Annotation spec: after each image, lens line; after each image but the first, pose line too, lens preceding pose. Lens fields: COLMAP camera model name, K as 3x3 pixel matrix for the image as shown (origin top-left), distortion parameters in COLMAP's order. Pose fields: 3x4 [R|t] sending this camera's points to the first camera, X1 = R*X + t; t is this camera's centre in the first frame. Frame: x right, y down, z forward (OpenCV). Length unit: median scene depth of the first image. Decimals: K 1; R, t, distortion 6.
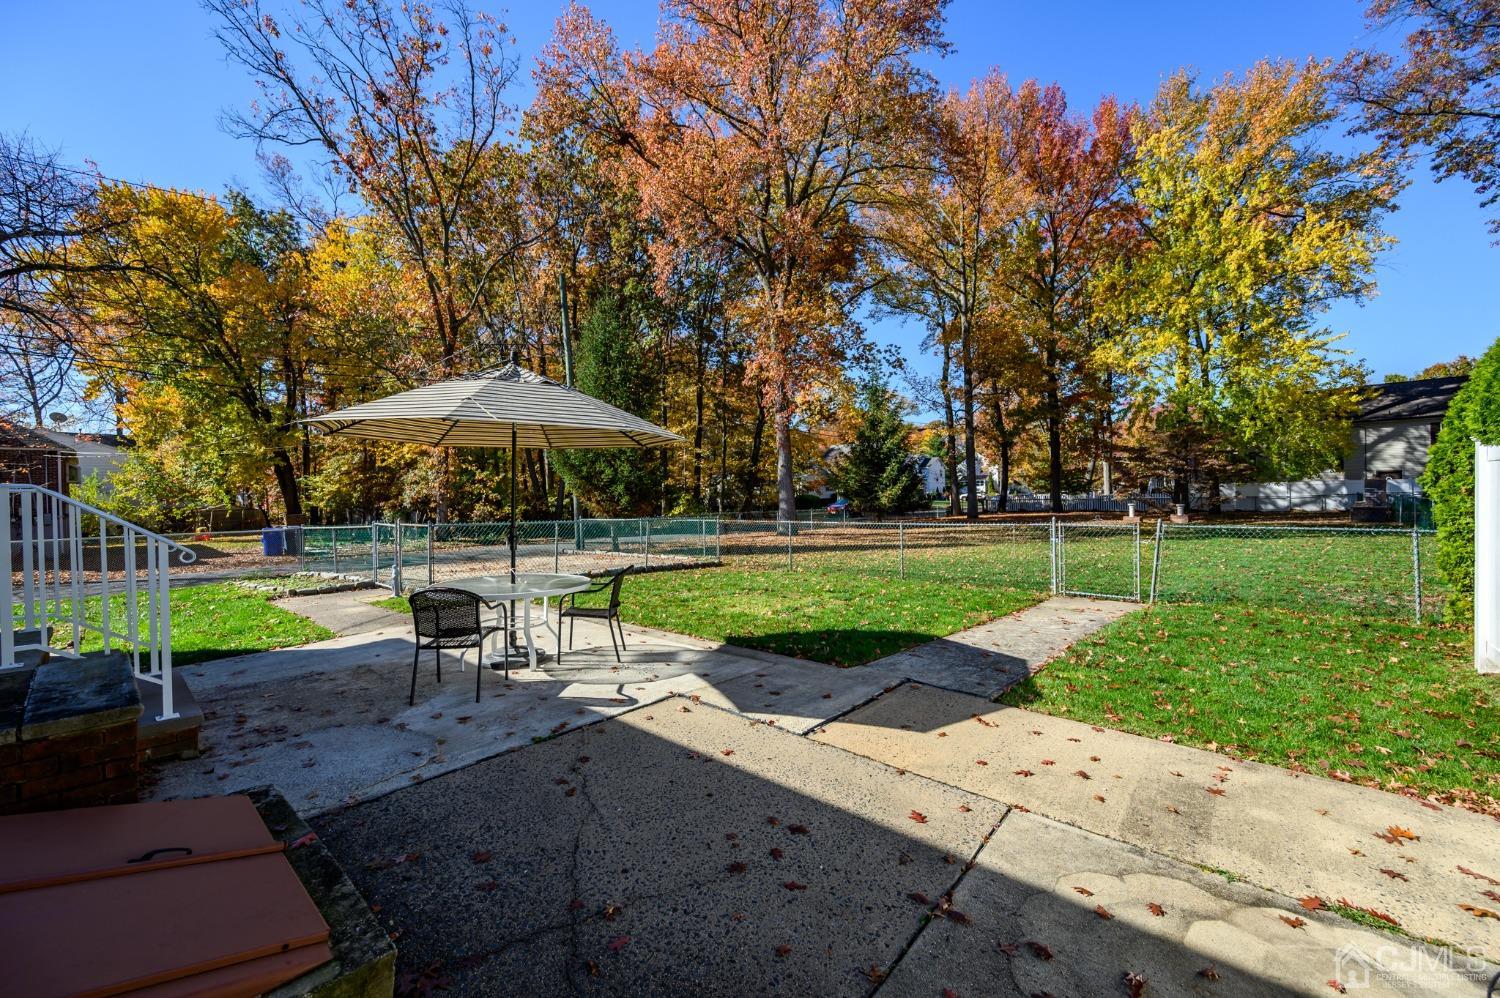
lens RADIAL K [[591.9, 0, 747.7], [0, 591.9, 500.3], [0, 0, 1]] dist [-0.001371, -0.000964]
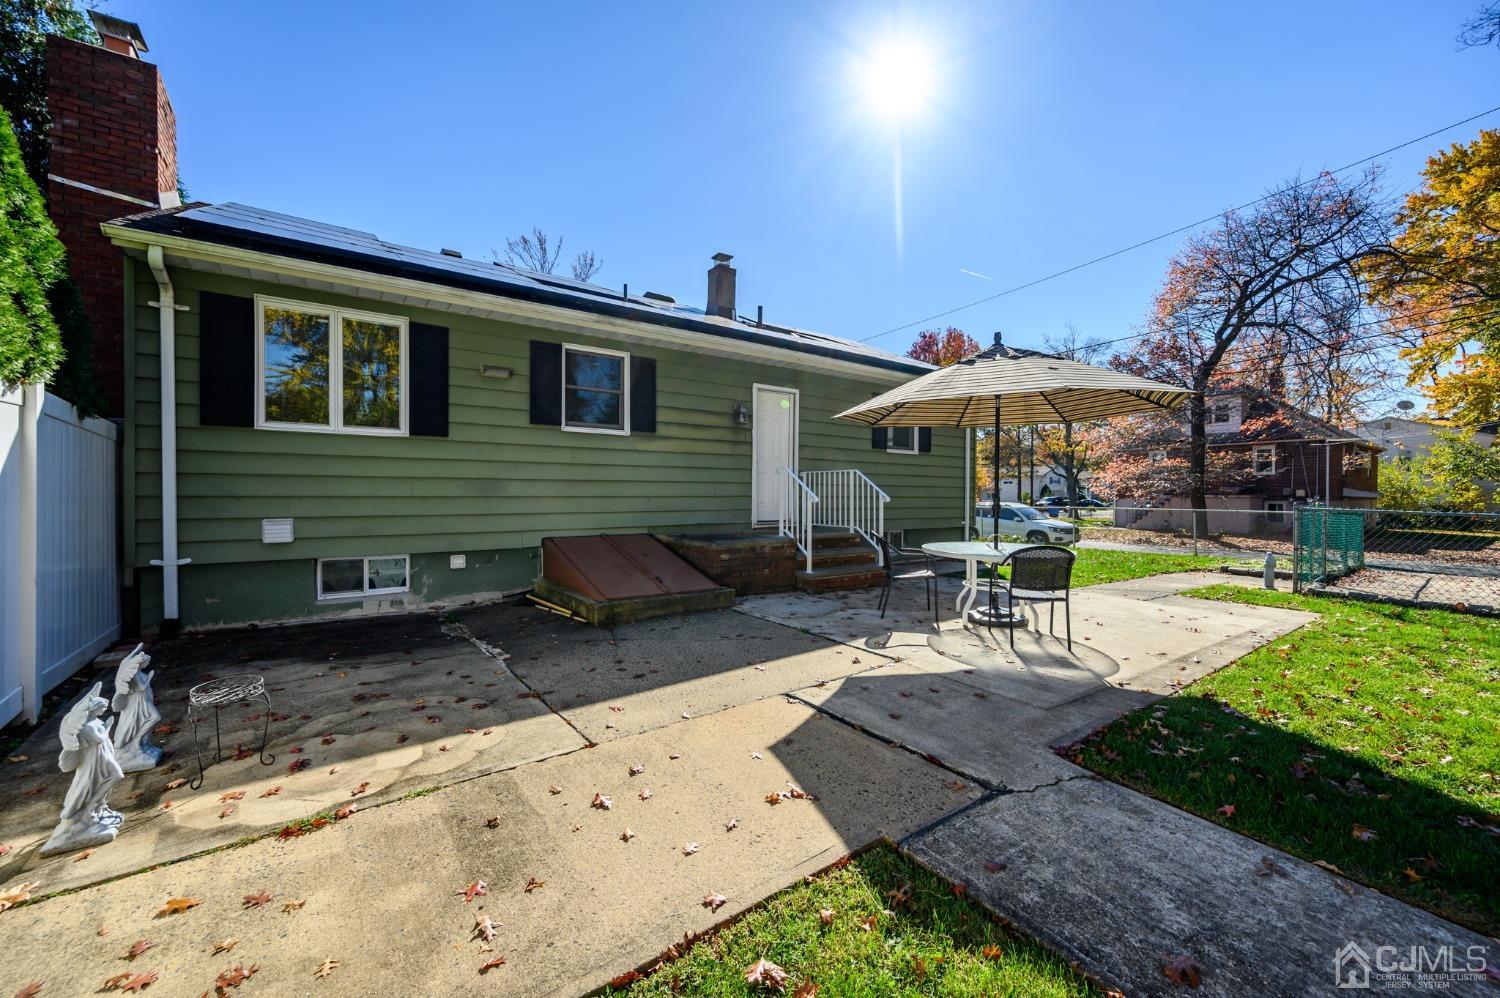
lens RADIAL K [[591.9, 0, 750.1], [0, 591.9, 495.8], [0, 0, 1]] dist [-0.001371, -0.000964]
pose [[-0.223763, 0.020622, -0.974425, 1.052340], [-0.006382, 0.999724, 0.022623, 0.031139], [0.974623, 0.011281, -0.223569, 1.122653]]
